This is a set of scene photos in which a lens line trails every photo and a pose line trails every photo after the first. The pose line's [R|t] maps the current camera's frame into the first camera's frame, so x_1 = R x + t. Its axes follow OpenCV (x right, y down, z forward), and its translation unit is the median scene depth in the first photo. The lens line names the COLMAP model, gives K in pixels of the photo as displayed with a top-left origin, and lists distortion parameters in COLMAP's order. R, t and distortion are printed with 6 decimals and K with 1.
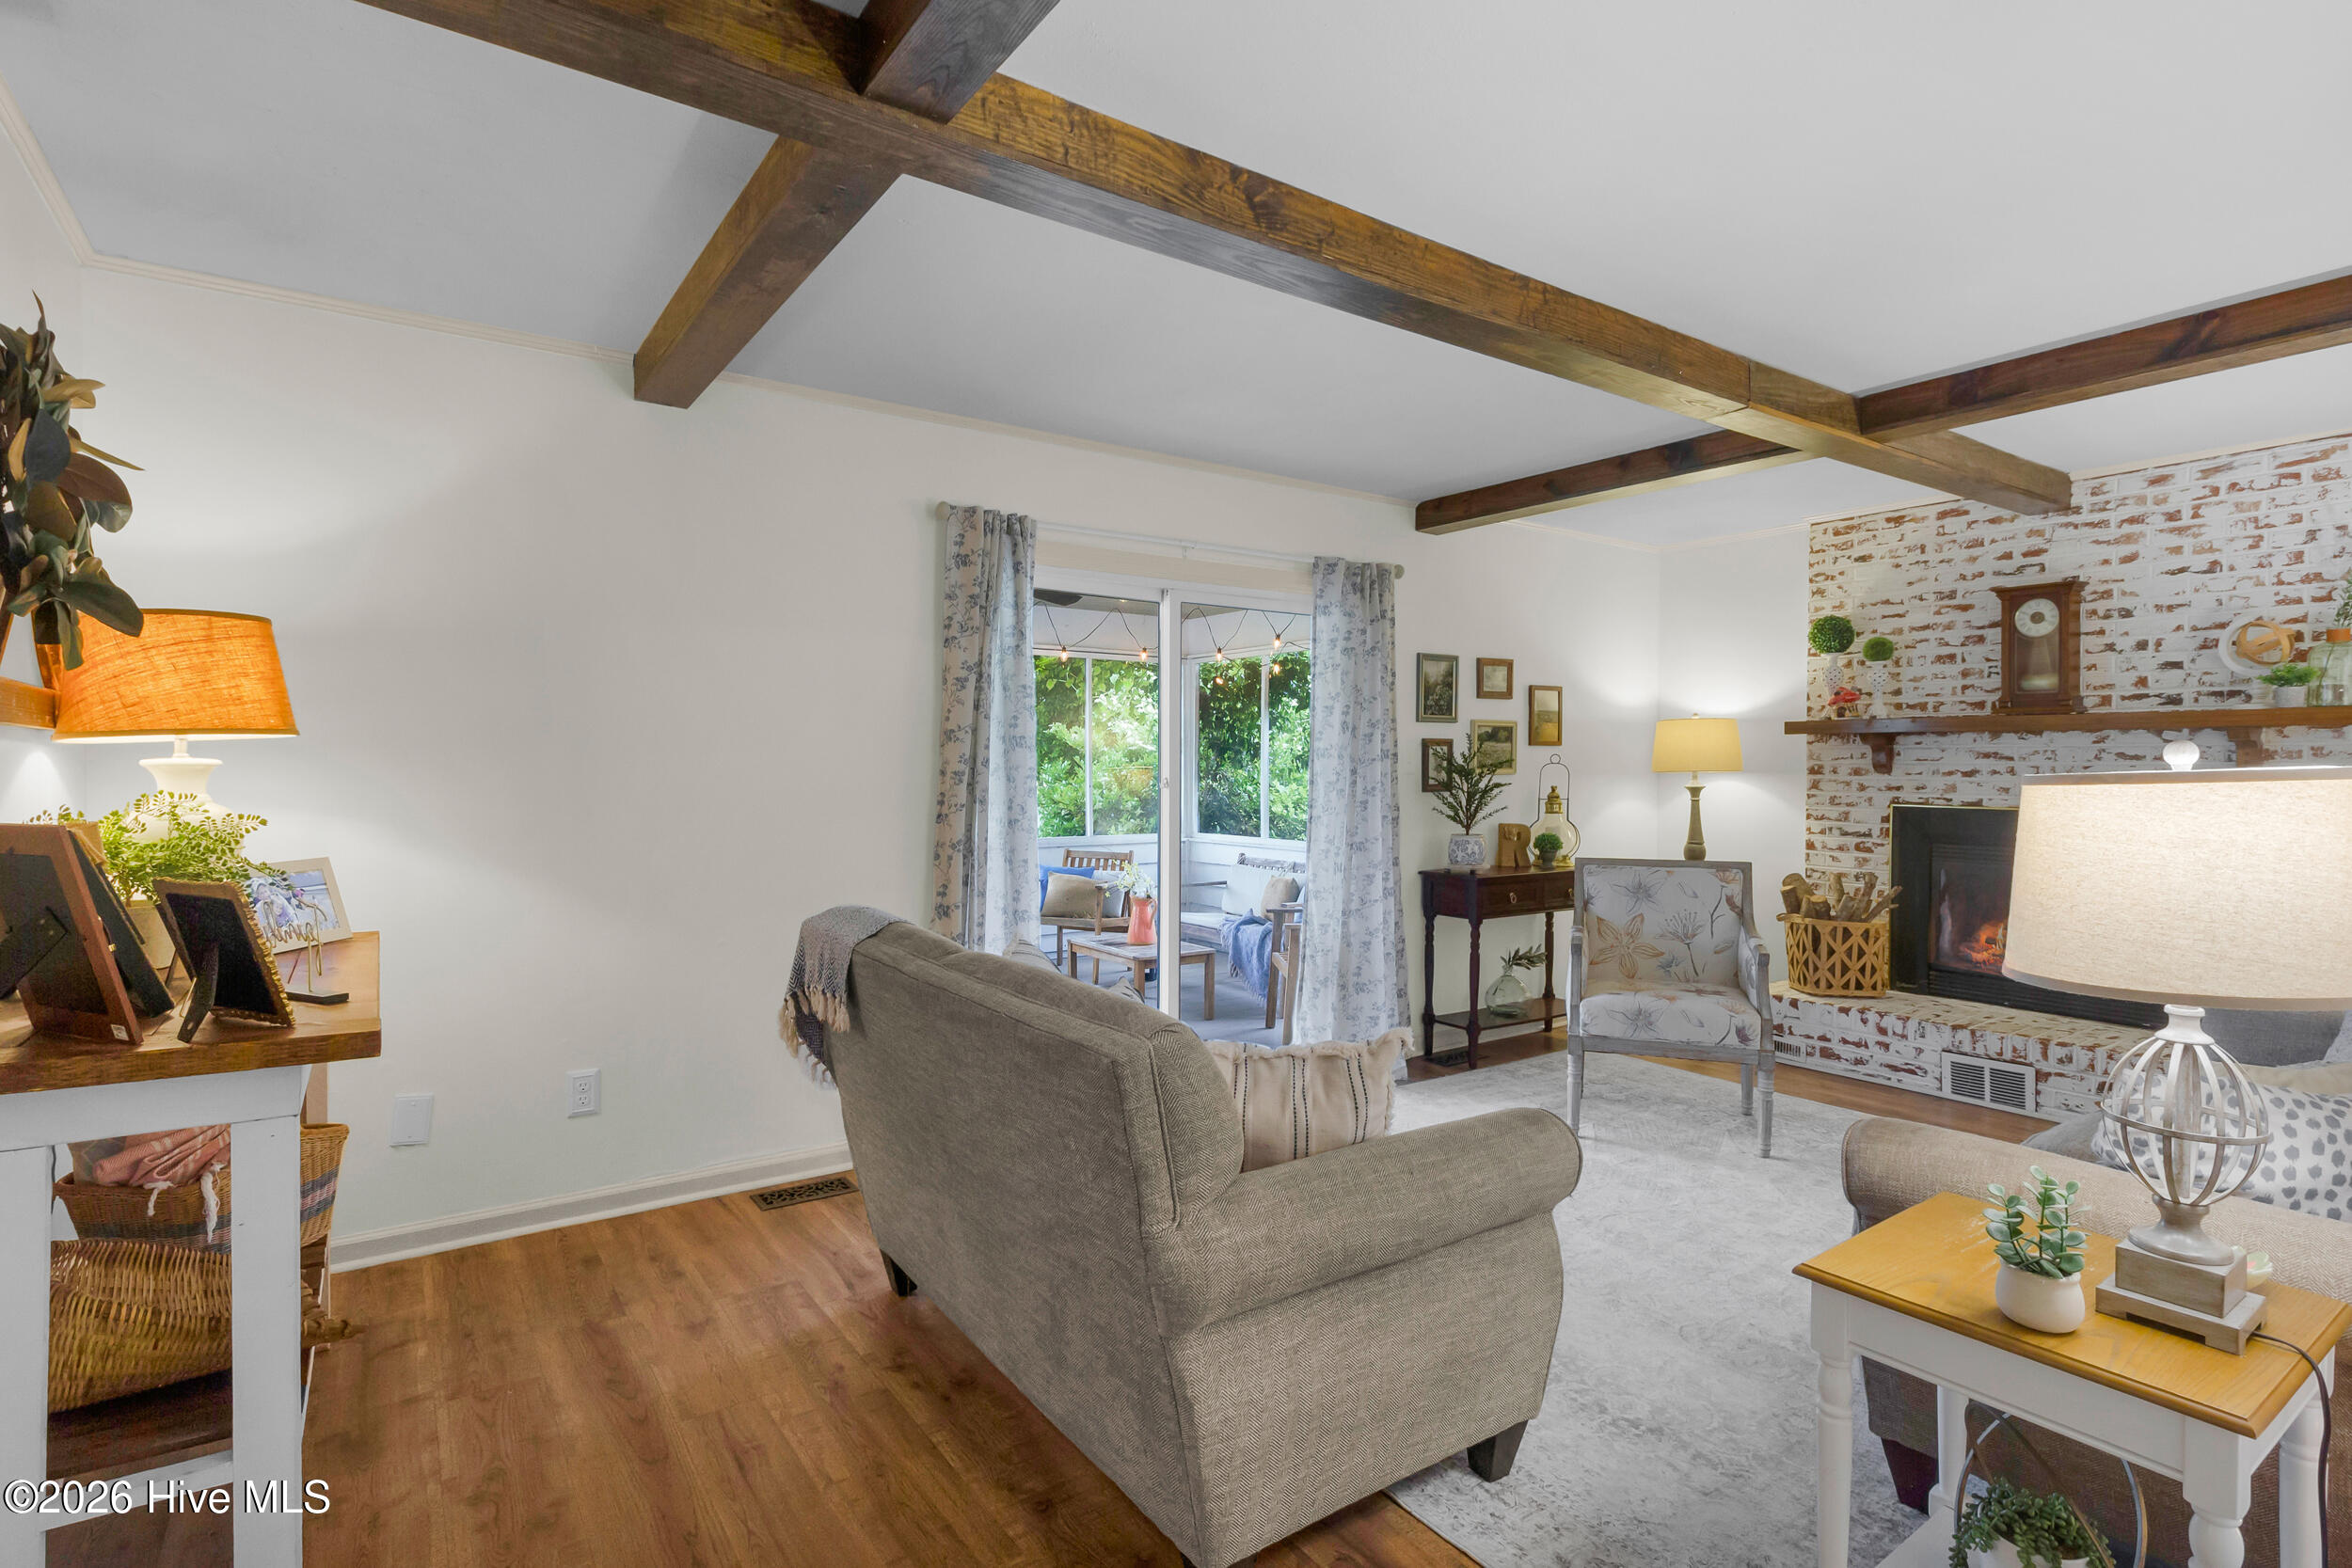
lens RADIAL K [[1102.2, 0, 1171.5], [0, 1102.2, 778.0], [0, 0, 1]] dist [0.002109, -0.000035]
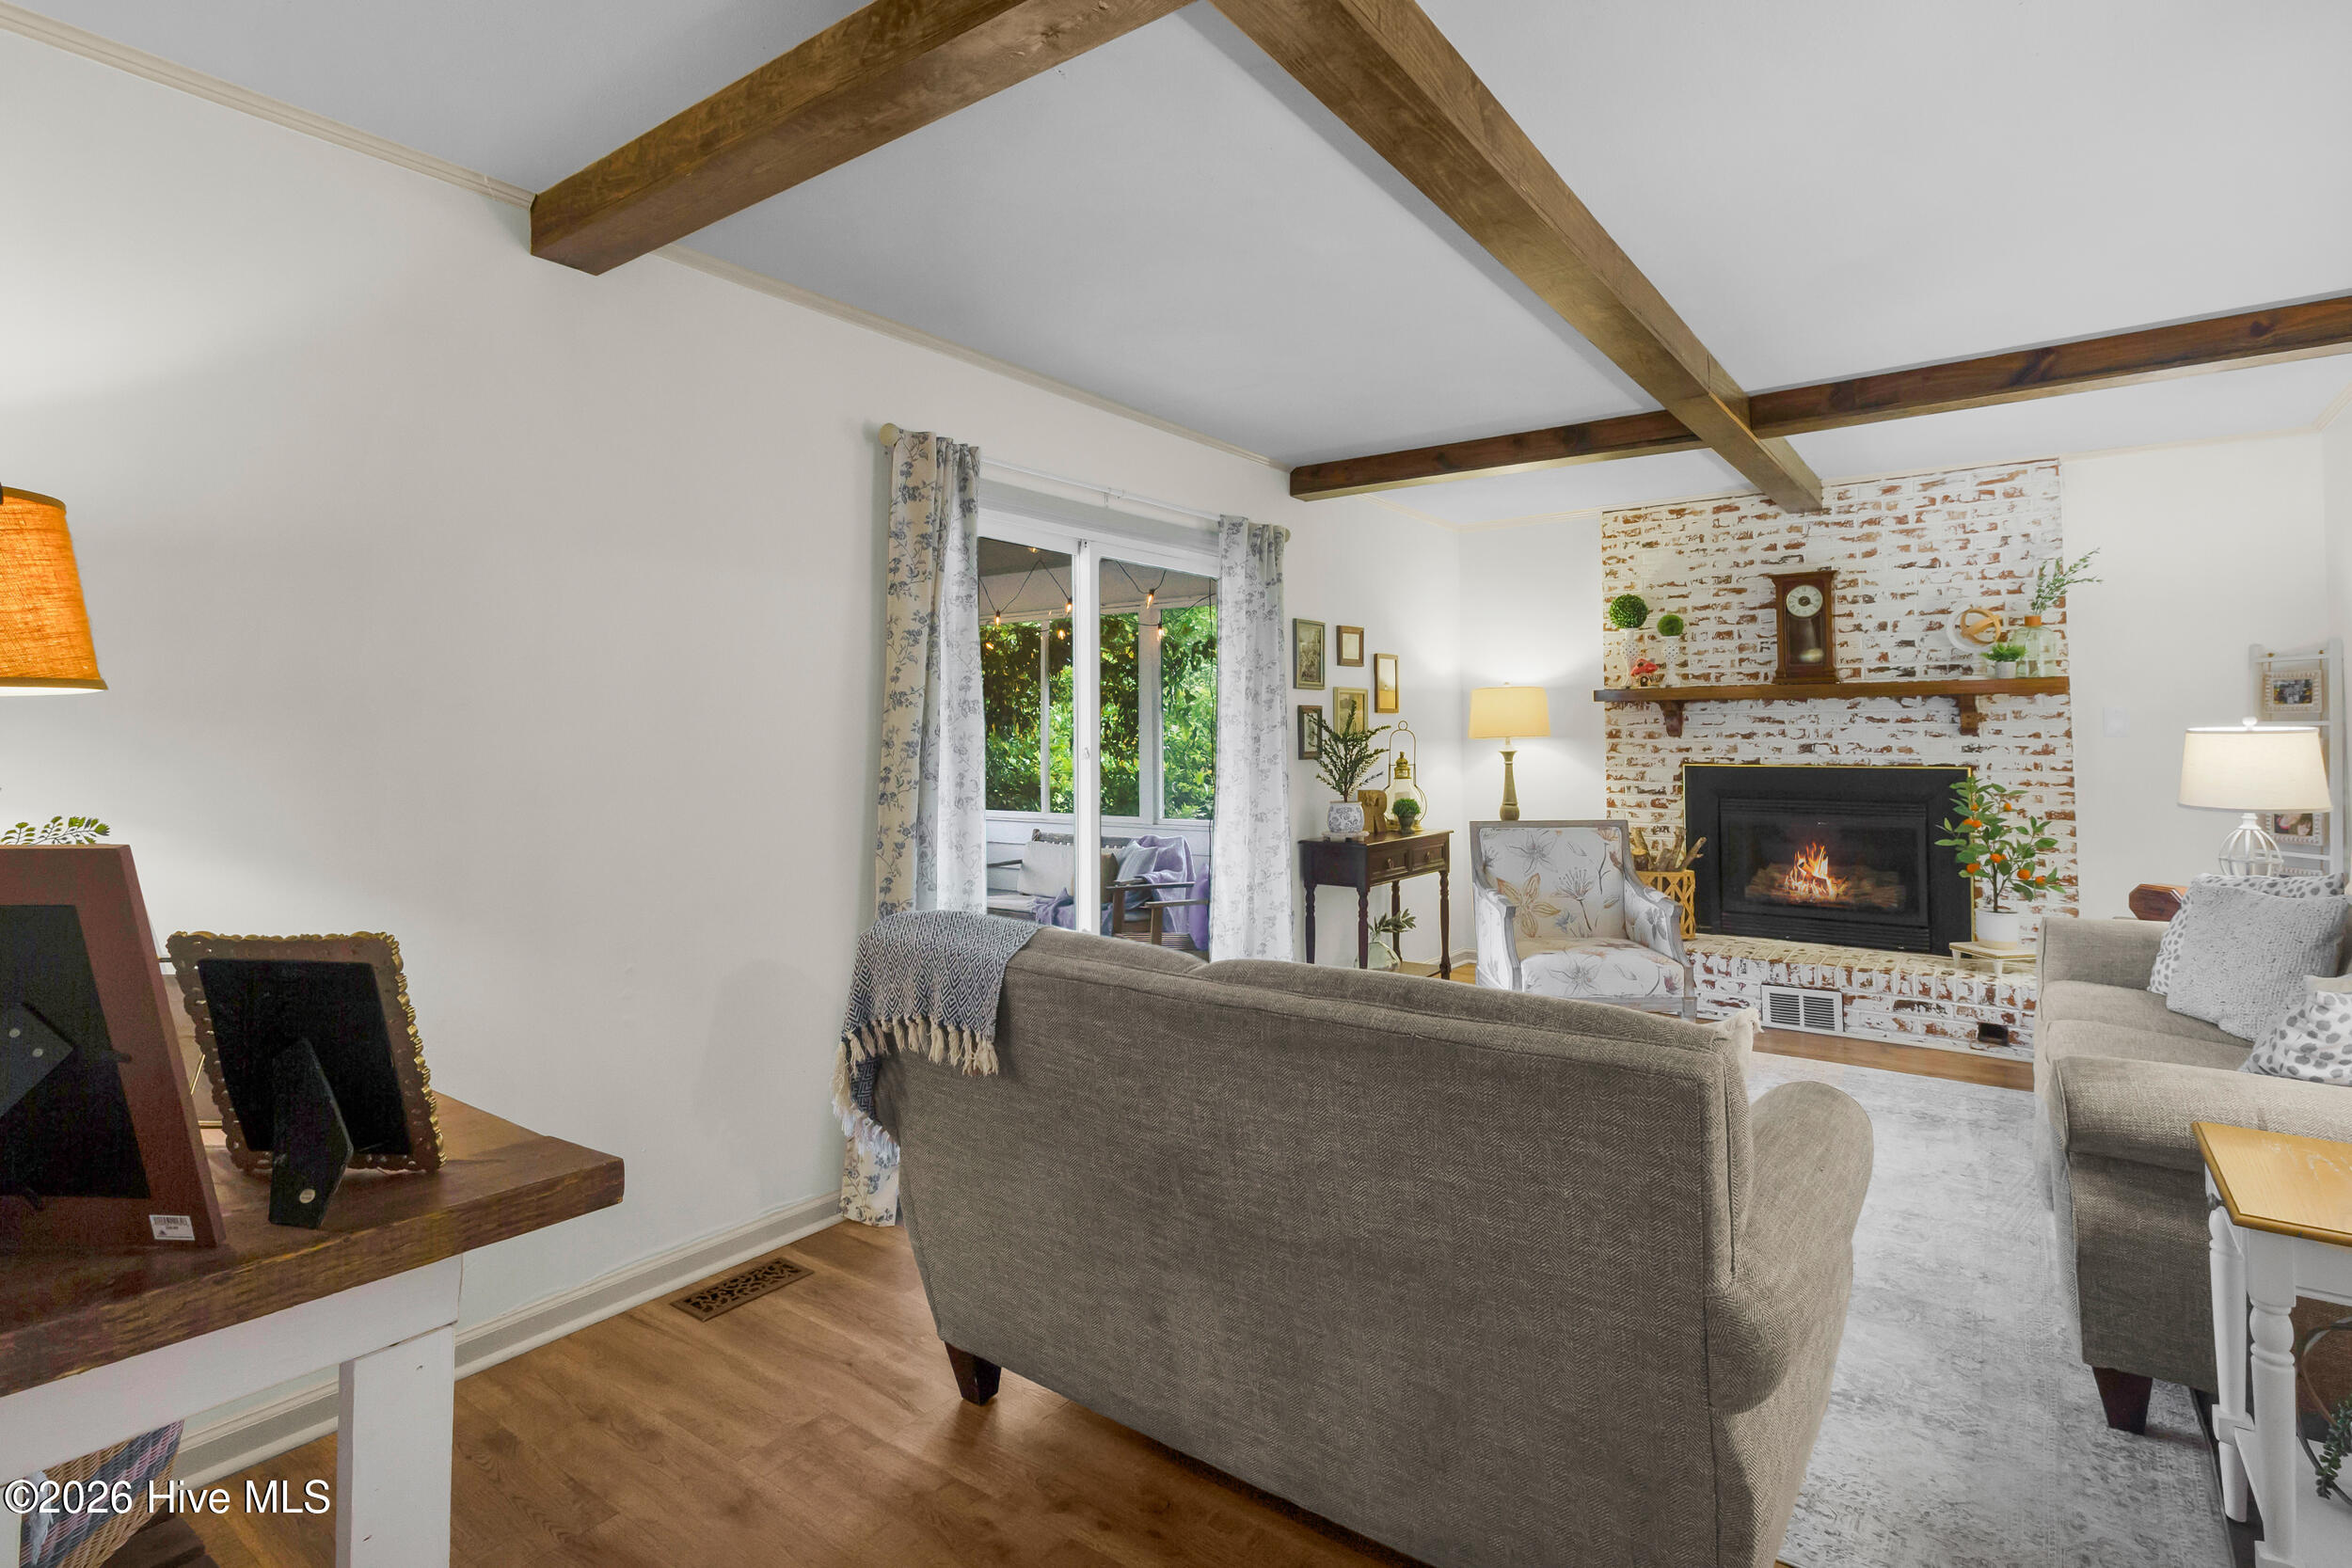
lens RADIAL K [[1113.0, 0, 1179.3], [0, 1113.0, 695.1], [0, 0, 1]] dist [-0.000592, -0.000248]
pose [[0.948368, 0.002901, 0.317158, -0.211109], [0.012837, 0.998788, -0.047520, 0.001183], [-0.316911, 0.049137, 0.947182, 0.102363]]
